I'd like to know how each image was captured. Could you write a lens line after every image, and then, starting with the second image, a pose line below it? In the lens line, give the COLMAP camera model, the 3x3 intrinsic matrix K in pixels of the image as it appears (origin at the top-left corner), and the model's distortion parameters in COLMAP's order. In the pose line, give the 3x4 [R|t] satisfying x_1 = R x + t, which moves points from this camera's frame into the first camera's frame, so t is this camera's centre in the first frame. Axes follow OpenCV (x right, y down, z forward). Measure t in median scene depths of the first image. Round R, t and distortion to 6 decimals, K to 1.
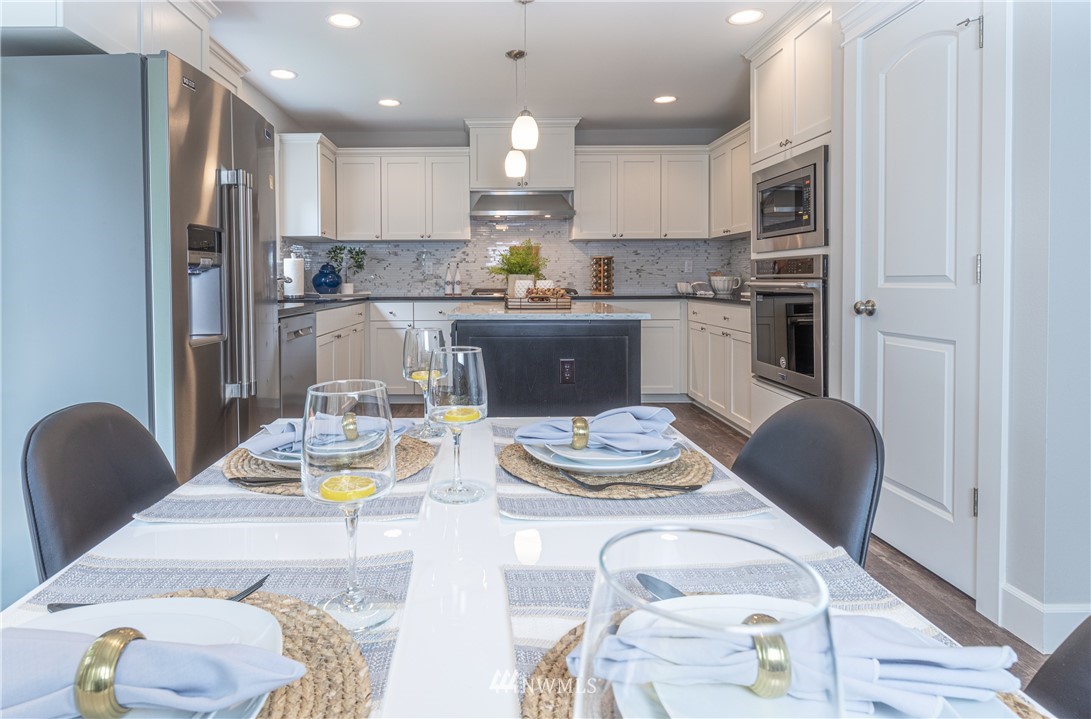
lens RADIAL K [[593.5, 0, 477.2], [0, 593.5, 287.7], [0, 0, 1]] dist [0.000952, 0.000058]
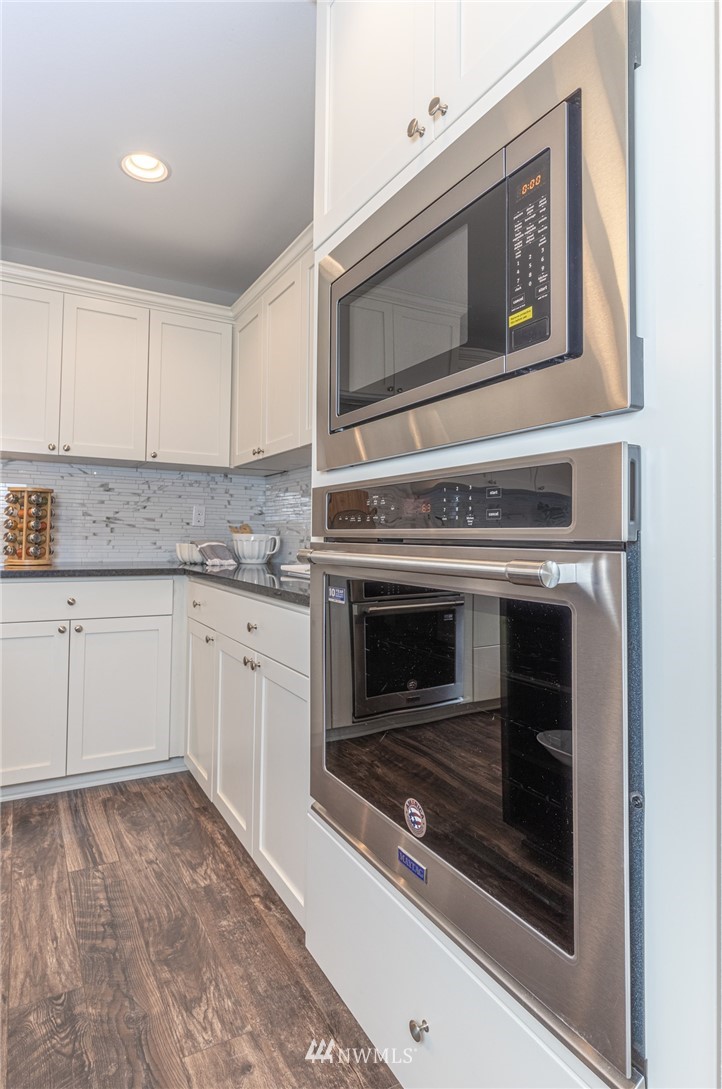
lens RADIAL K [[583.3, 0, 314.3], [0, 583.3, 517.9], [0, 0, 1]] dist [-0.003517, -0.000696]
pose [[0.882799, 0.032773, 0.468607, 0.198092], [-0.012088, 0.998818, -0.047081, -0.008023], [-0.469596, 0.035899, 0.882151, 0.461508]]
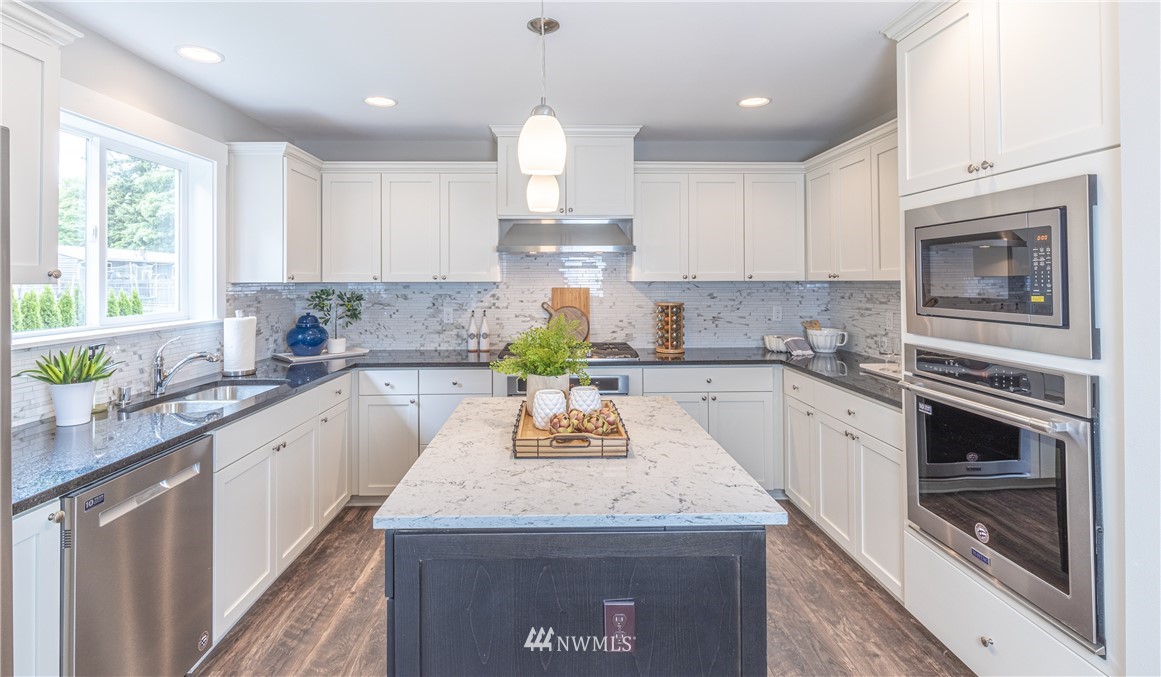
lens RADIAL K [[564.5, 0, 565.0], [0, 564.5, 272.8], [0, 0, 1]] dist [-0.000871, -0.000661]
pose [[0.999224, 0.001261, 0.039373, 0.045477], [-0.000123, 0.999583, -0.028878, -0.072586], [-0.039393, 0.028851, 0.998807, 0.271375]]
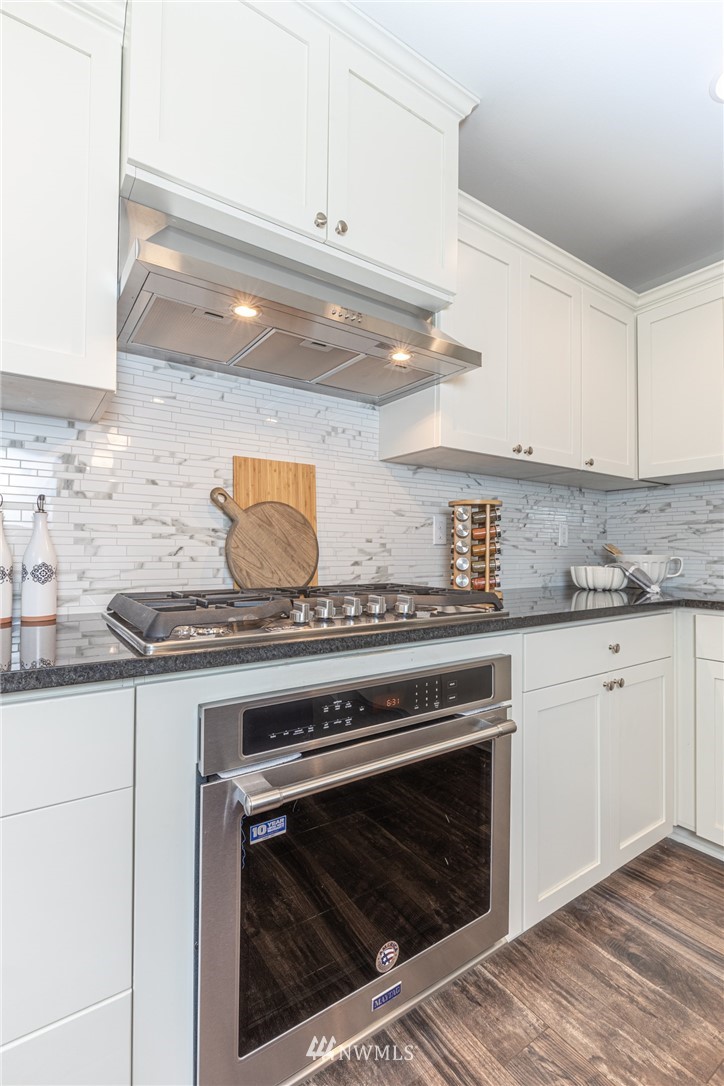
lens RADIAL K [[497.4, 0, 362.0], [0, 497.4, 543.0], [0, 0, 1]] dist [0.000024, 0.000038]
pose [[0.815137, 0.019052, 0.578955, -0.045918], [0.000720, 0.999425, -0.033902, -0.014311], [-0.579268, 0.028051, 0.814654, 0.791587]]
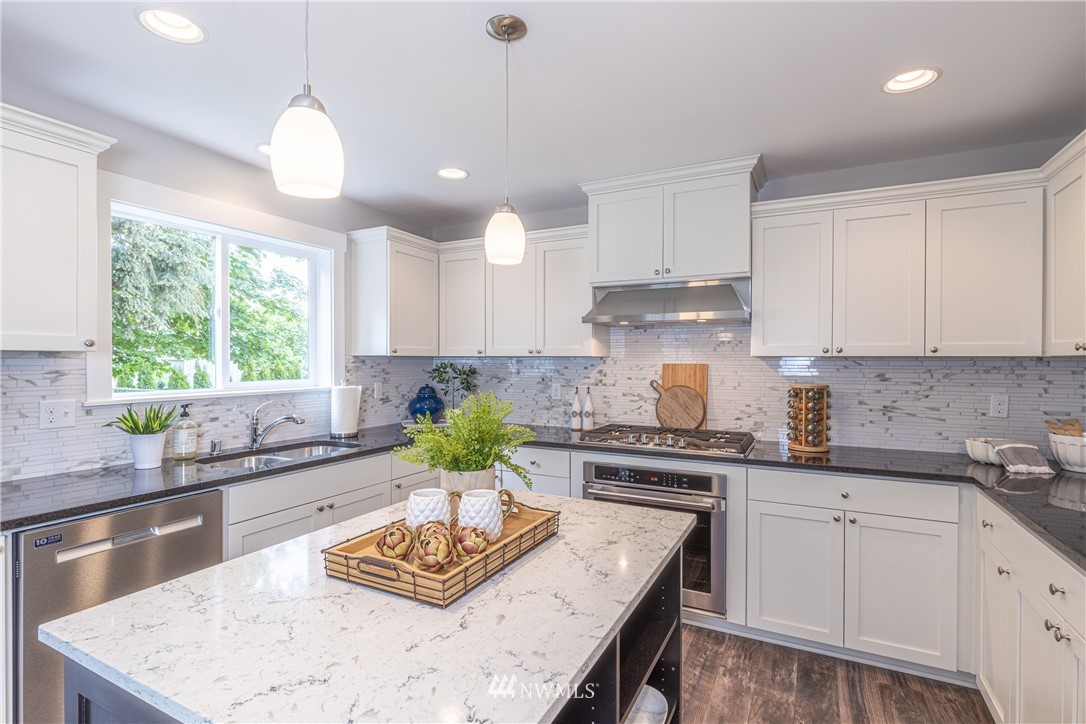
lens RADIAL K [[522.1, 0, 543.0], [0, 522.1, 362.0], [0, 0, 1]] dist [-0.001994, -0.000627]
pose [[0.896291, 0.008923, -0.443376, 0.210197], [-0.013928, 0.999871, -0.008033, -0.069447], [0.443247, 0.013376, 0.896300, 0.427822]]
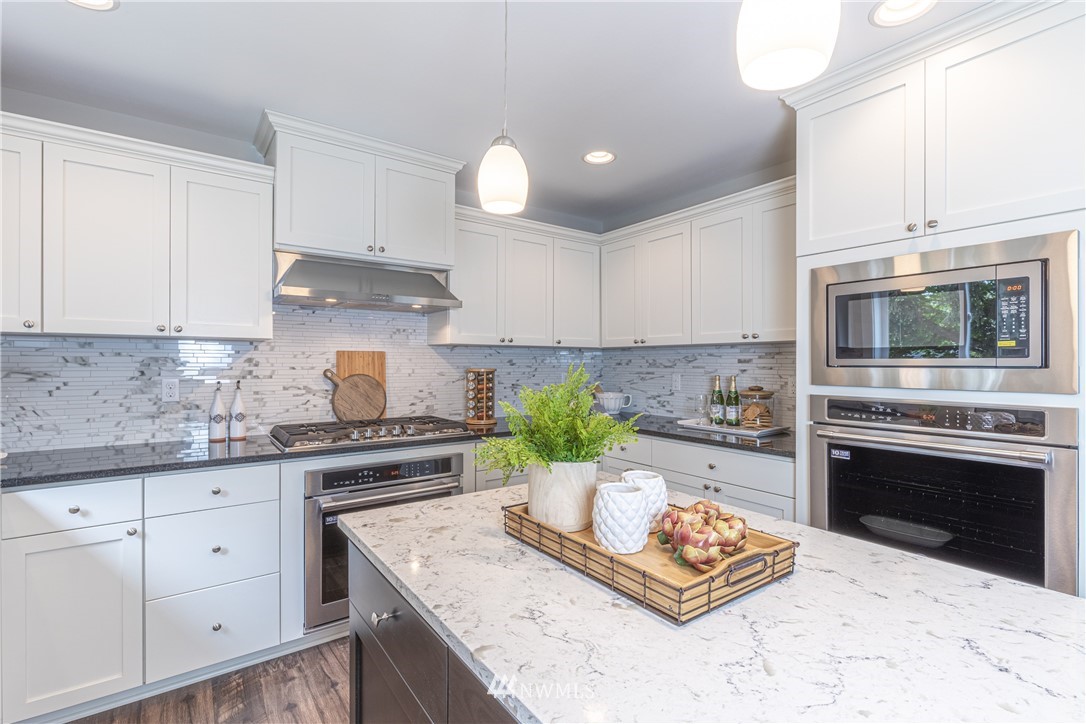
lens RADIAL K [[497.4, 0, 543.0], [0, 497.4, 362.0], [0, 0, 1]] dist [0.000024, 0.000038]
pose [[0.799638, 0.006240, 0.600450, -0.087786], [0.004012, 0.999868, -0.015735, -0.052662], [-0.600469, 0.014991, 0.799508, 0.495611]]
